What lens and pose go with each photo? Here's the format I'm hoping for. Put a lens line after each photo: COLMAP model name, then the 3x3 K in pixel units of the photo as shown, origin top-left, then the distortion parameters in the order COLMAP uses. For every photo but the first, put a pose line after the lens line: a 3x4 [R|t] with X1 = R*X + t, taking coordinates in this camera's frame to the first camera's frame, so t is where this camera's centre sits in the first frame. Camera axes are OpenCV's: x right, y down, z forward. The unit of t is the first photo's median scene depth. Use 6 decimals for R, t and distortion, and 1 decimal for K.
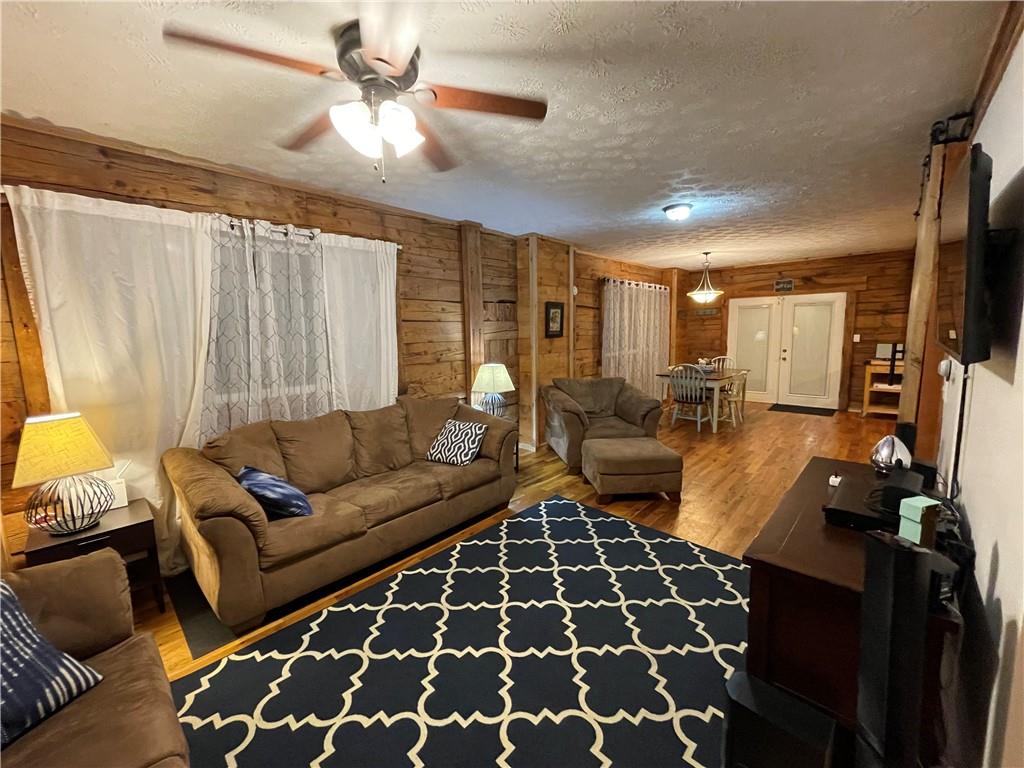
lens RADIAL K [[408.9, 0, 513.2], [0, 408.9, 379.4], [0, 0, 1]] dist [-0.001747, -0.000012]
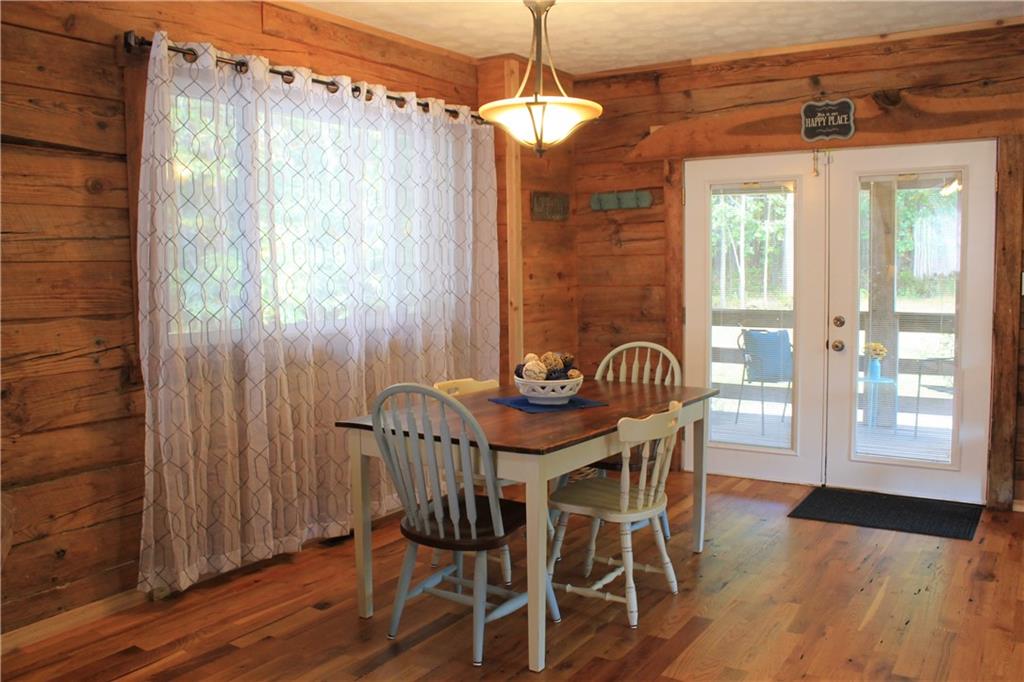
lens RADIAL K [[868.1, 0, 510.0], [0, 868.1, 337.6], [0, 0, 1]] dist [-0.148685, 0.098604]
pose [[0.987505, -0.003839, 0.157540, 0.315778], [0.010666, 0.999039, -0.042515, -0.033116], [-0.157226, 0.043664, 0.986597, 0.398452]]
